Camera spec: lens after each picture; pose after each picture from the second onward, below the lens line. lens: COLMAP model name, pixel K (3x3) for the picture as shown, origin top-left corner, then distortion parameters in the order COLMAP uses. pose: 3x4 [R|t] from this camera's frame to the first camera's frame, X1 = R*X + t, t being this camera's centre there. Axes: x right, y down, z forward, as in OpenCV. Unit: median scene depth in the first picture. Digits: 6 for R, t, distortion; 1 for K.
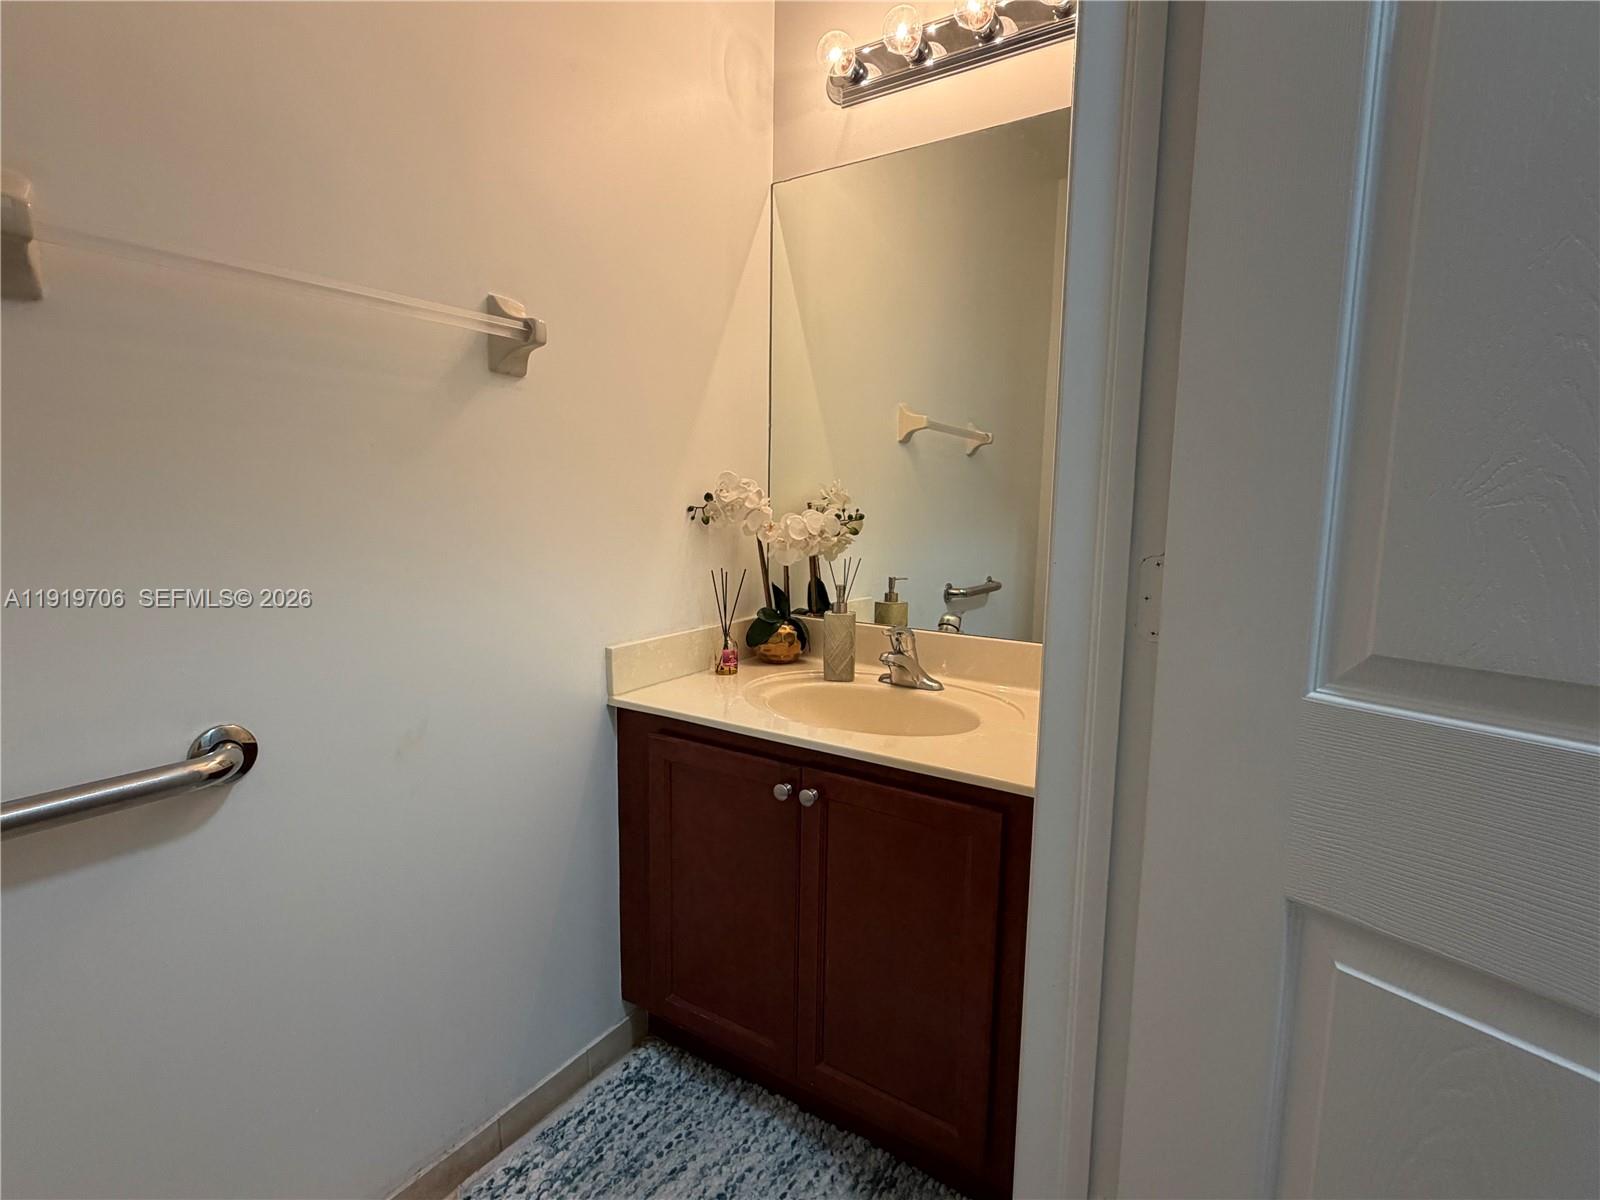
lens RADIAL K [[776.0, 0, 795.3], [0, 776.0, 601.7], [0, 0, 1]] dist [0.013609, 0.001111]
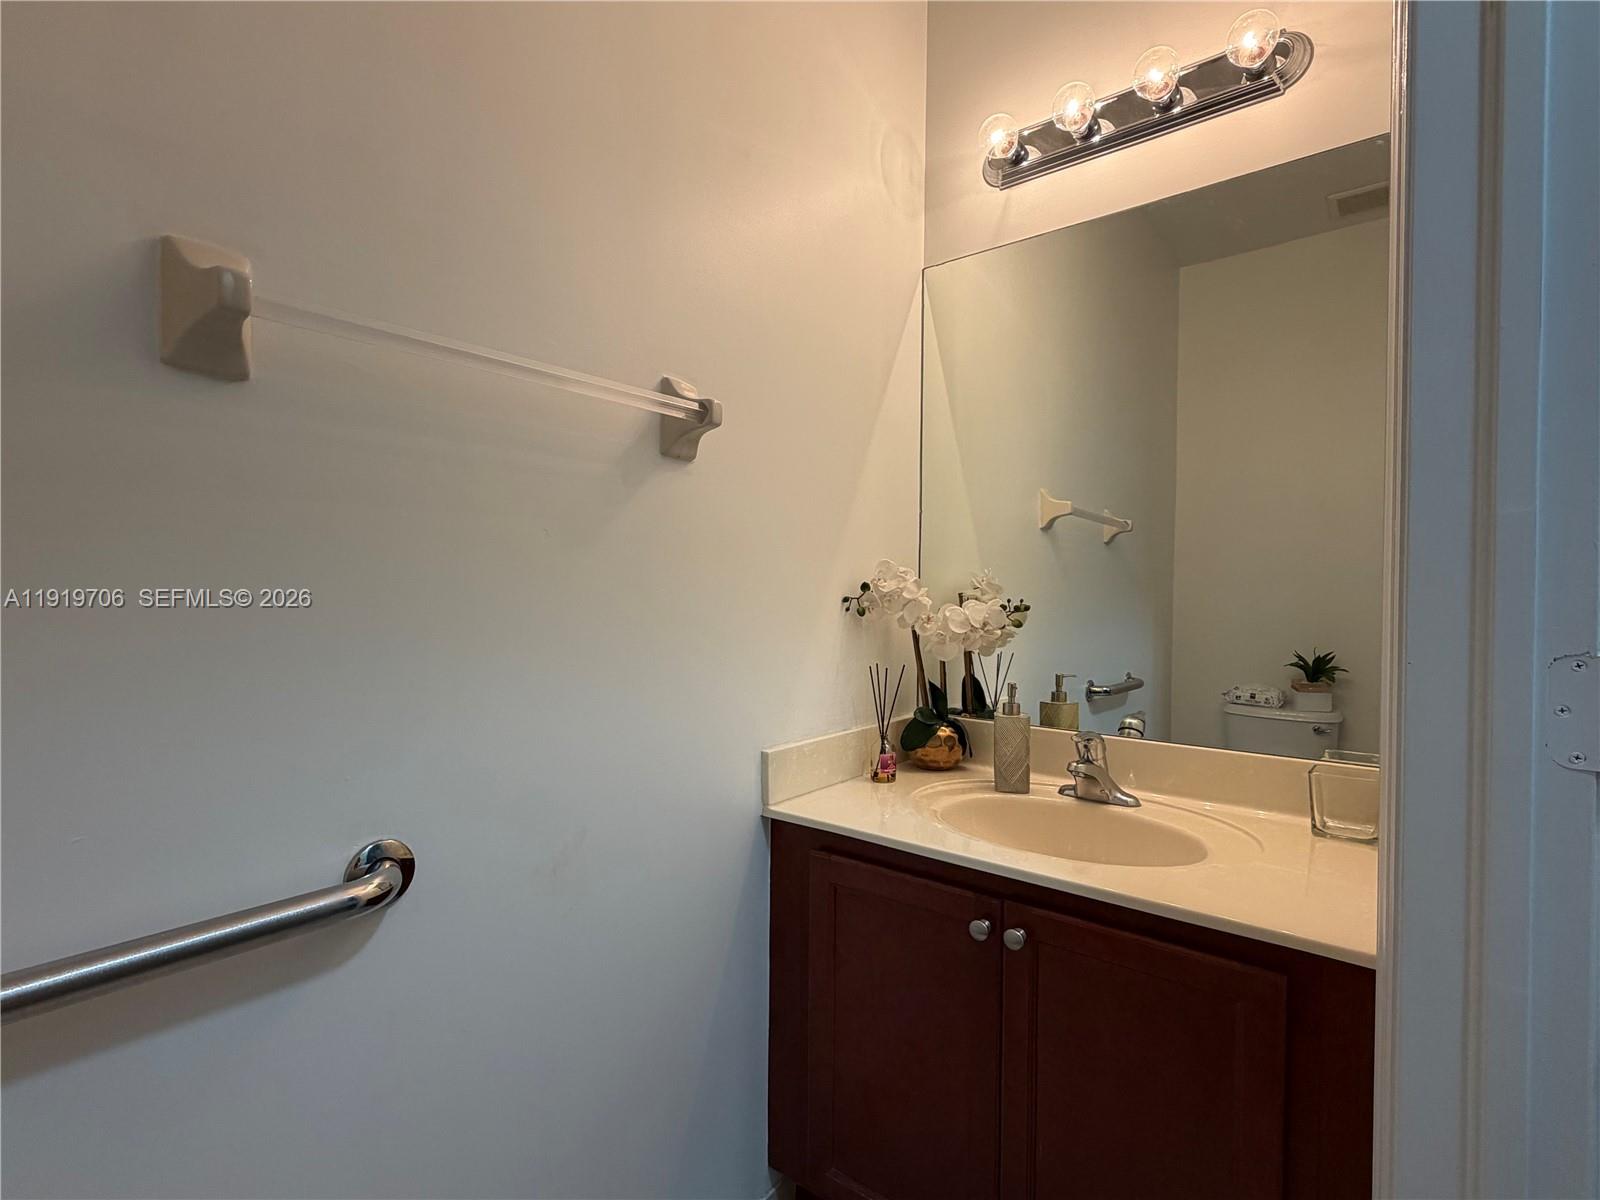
lens RADIAL K [[776.0, 0, 802.7], [0, 776.0, 607.1], [0, 0, 1]] dist [0.013609, 0.001111]
pose [[0.995677, -0.002091, -0.092858, -0.101247], [-0.008356, 0.993676, -0.111974, -0.006563], [0.092505, 0.112266, 0.989363, 0.079858]]
